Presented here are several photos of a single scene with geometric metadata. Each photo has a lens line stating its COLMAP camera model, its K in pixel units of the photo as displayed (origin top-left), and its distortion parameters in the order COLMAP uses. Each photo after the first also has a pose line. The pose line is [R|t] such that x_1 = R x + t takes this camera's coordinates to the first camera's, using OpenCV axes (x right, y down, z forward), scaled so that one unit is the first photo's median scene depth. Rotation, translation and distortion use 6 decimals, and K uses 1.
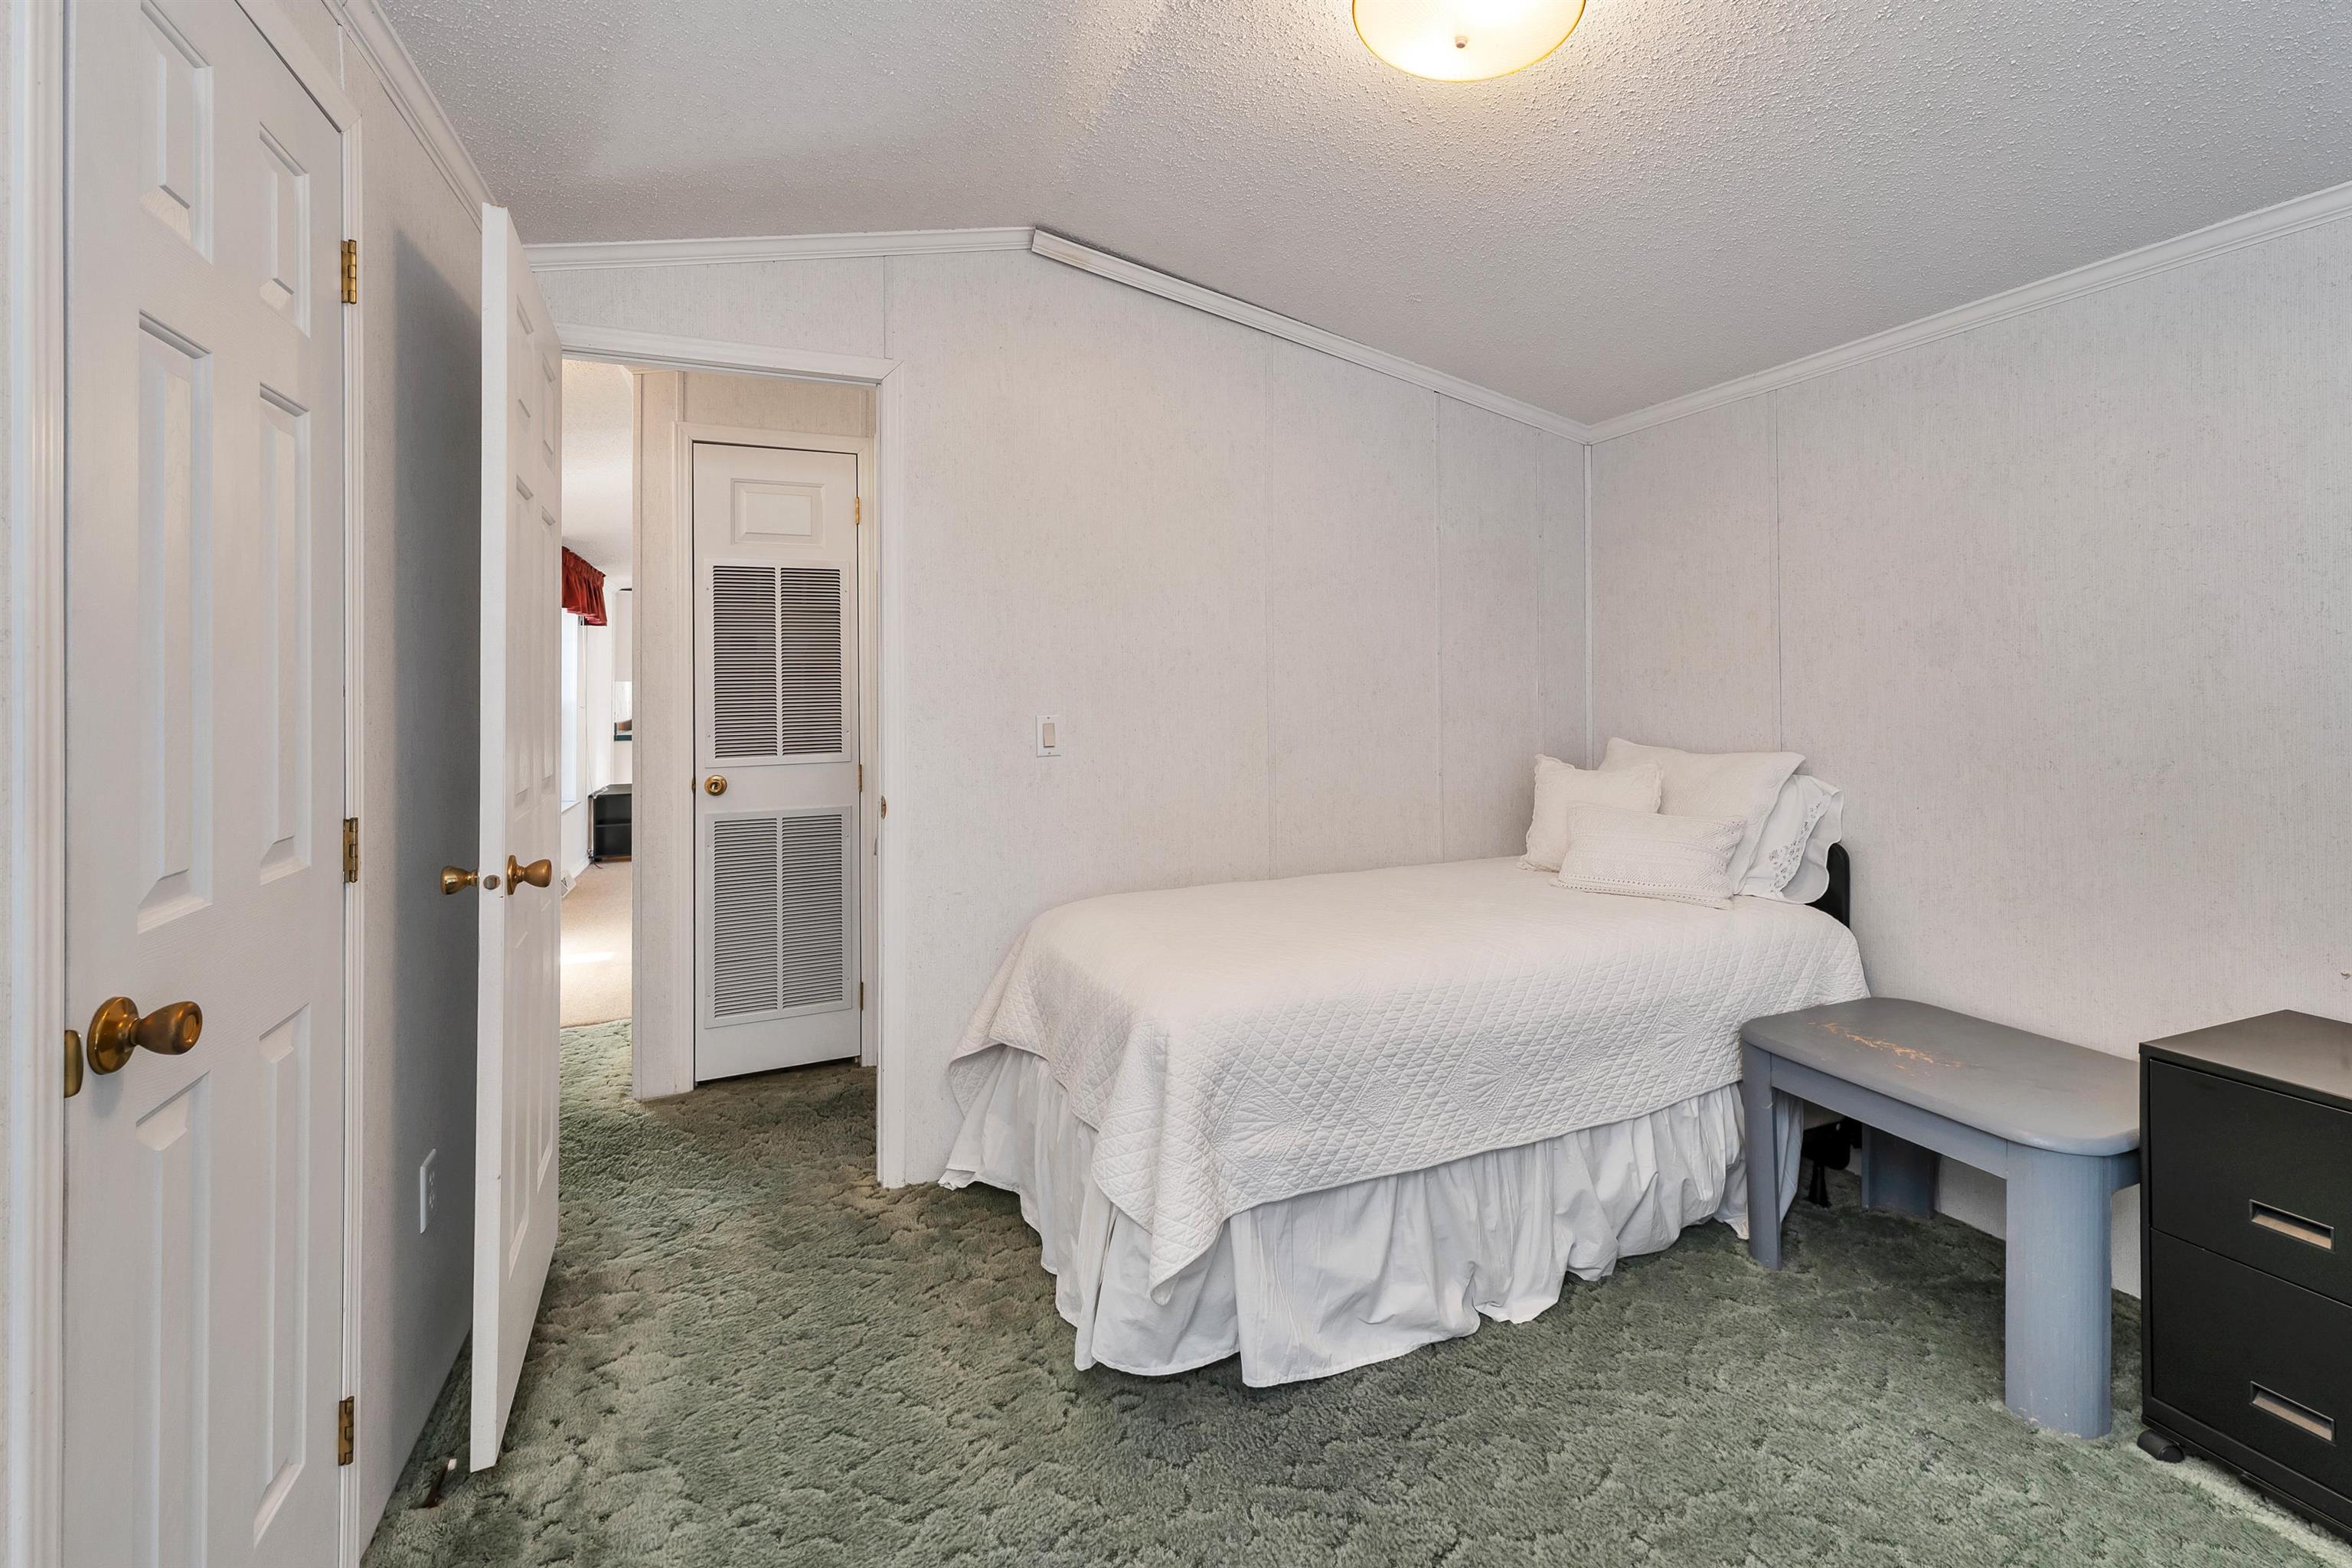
lens RADIAL K [[993.5, 0, 1192.8], [0, 993.5, 692.4], [0, 0, 1]] dist [0.003680, -0.000009]
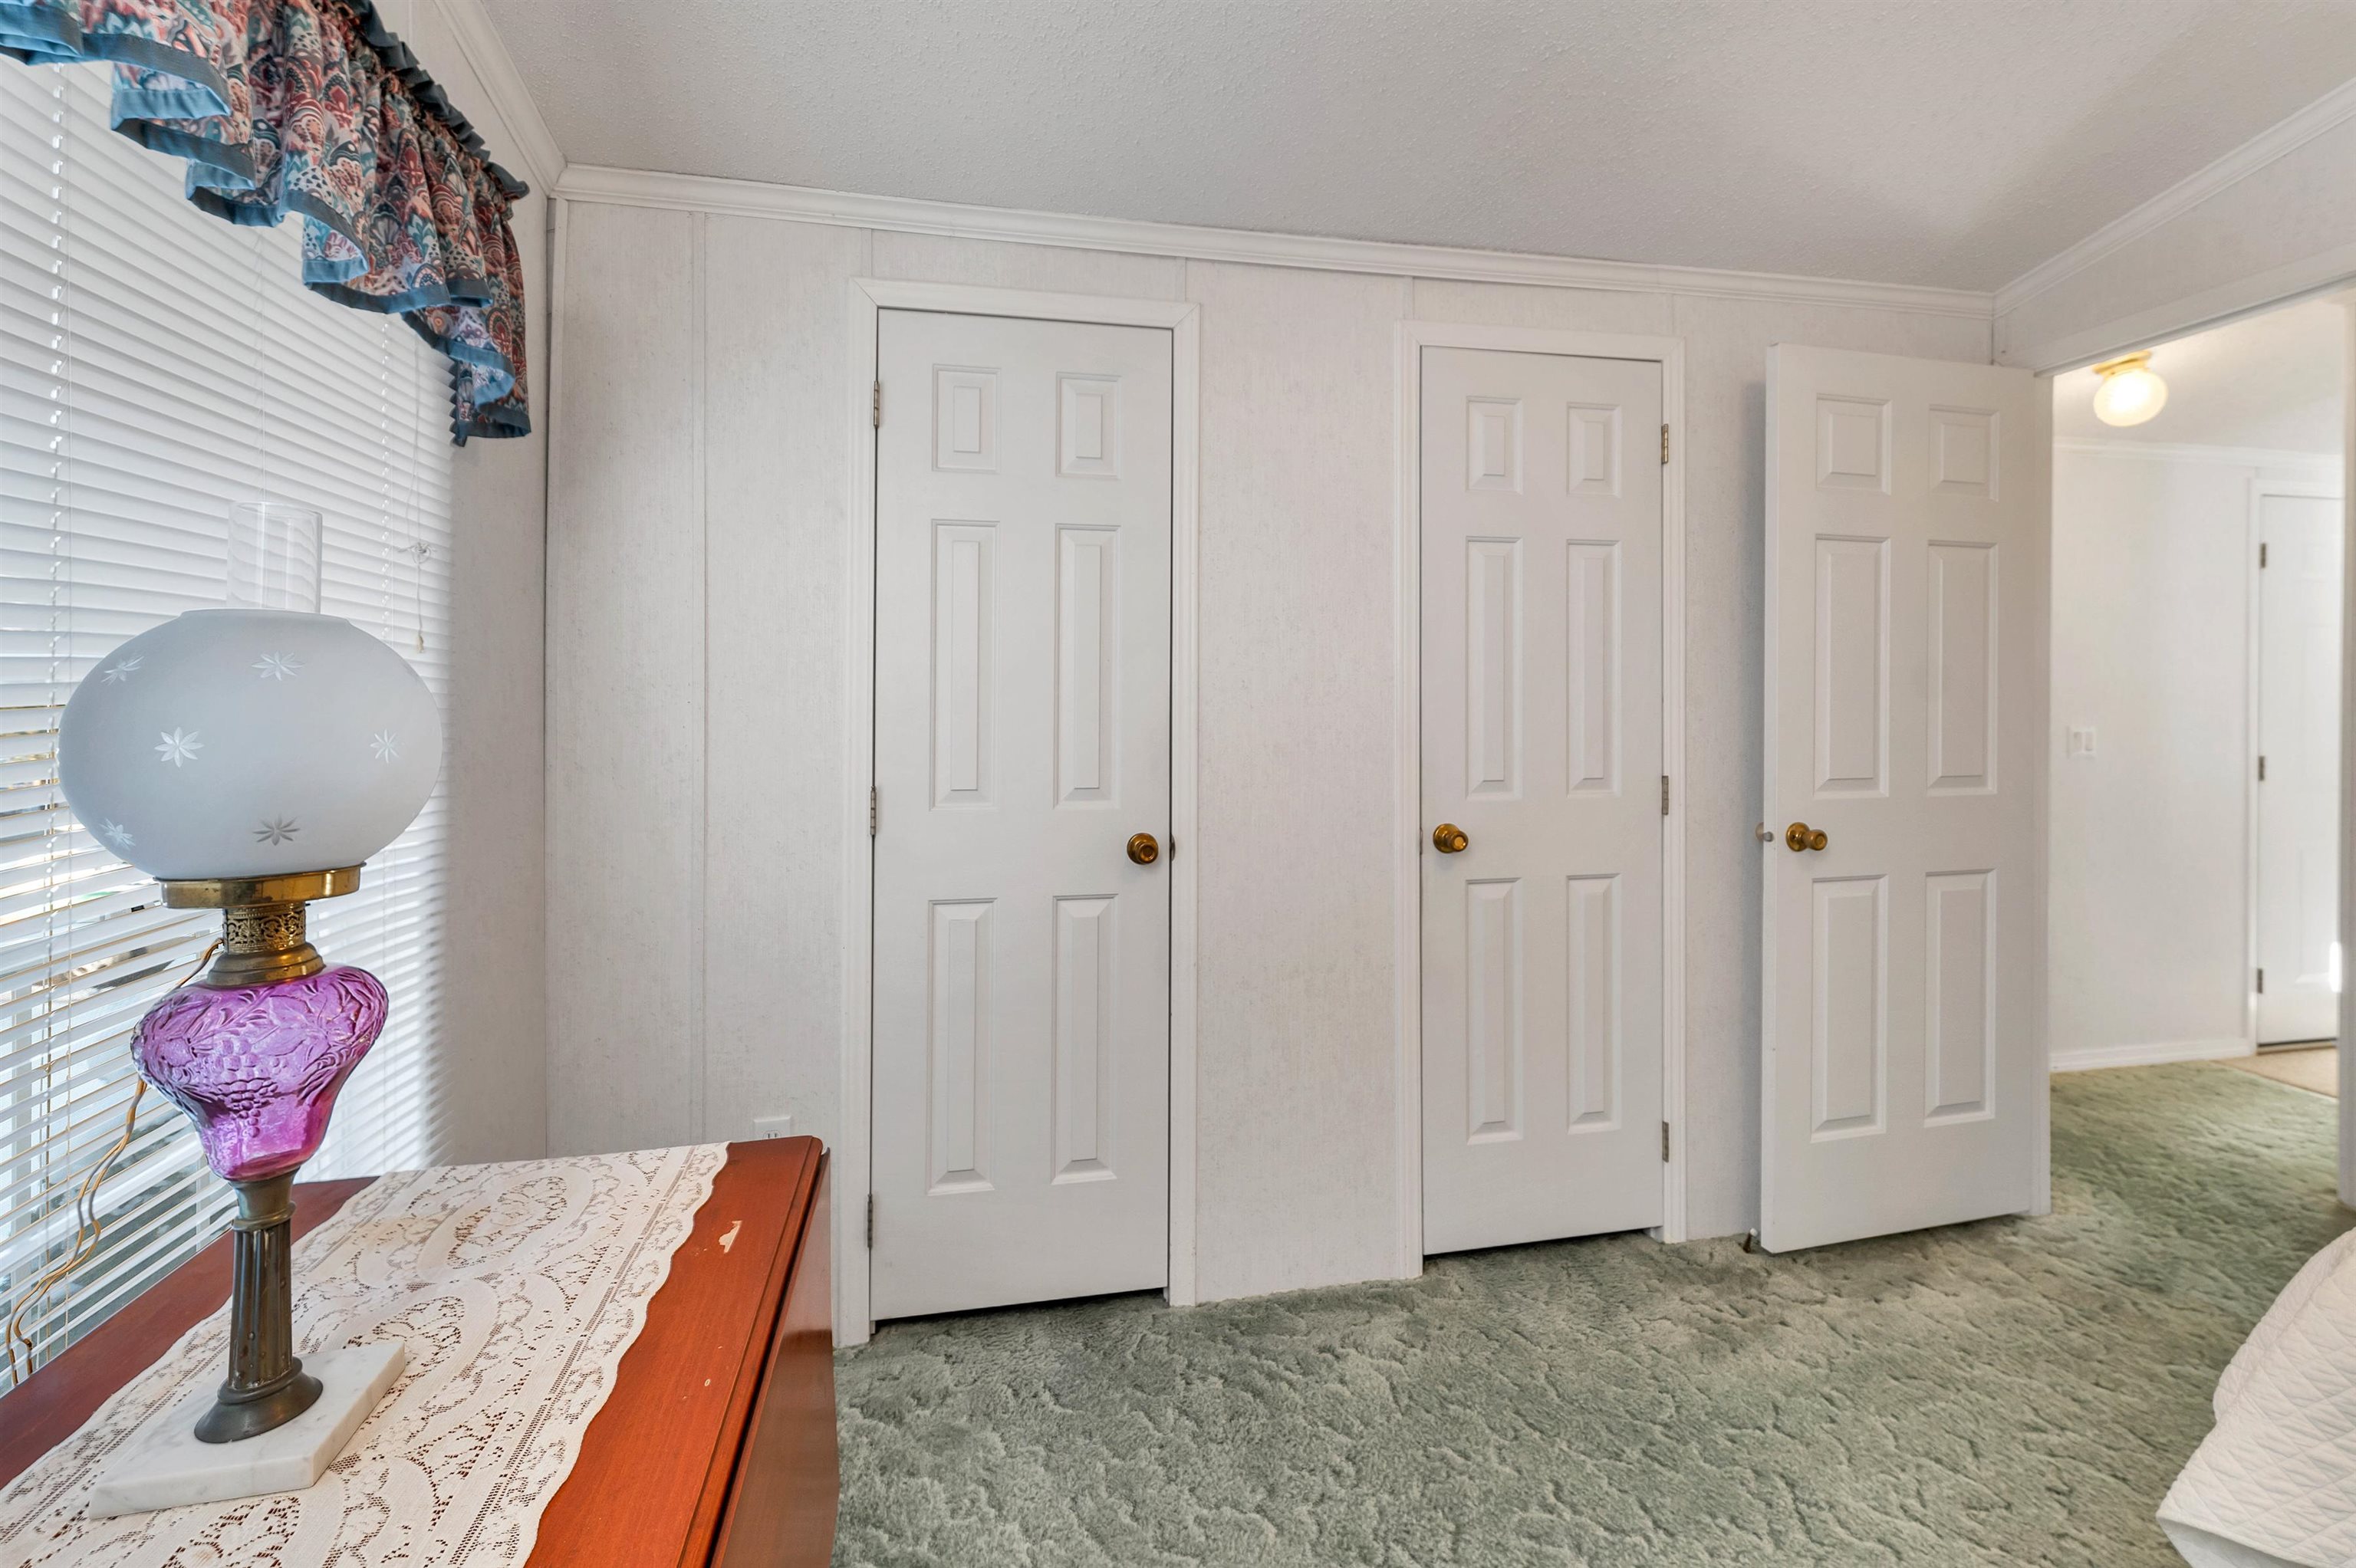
lens RADIAL K [[995.1, 0, 1201.7], [0, 995.1, 701.4], [0, 0, 1]] dist [0.003680, -0.000009]
pose [[-0.166303, -0.002553, -0.986071, 0.680898], [0.000032, 0.999997, -0.002595, 0.005687], [0.986075, -0.000463, -0.166302, 0.373457]]
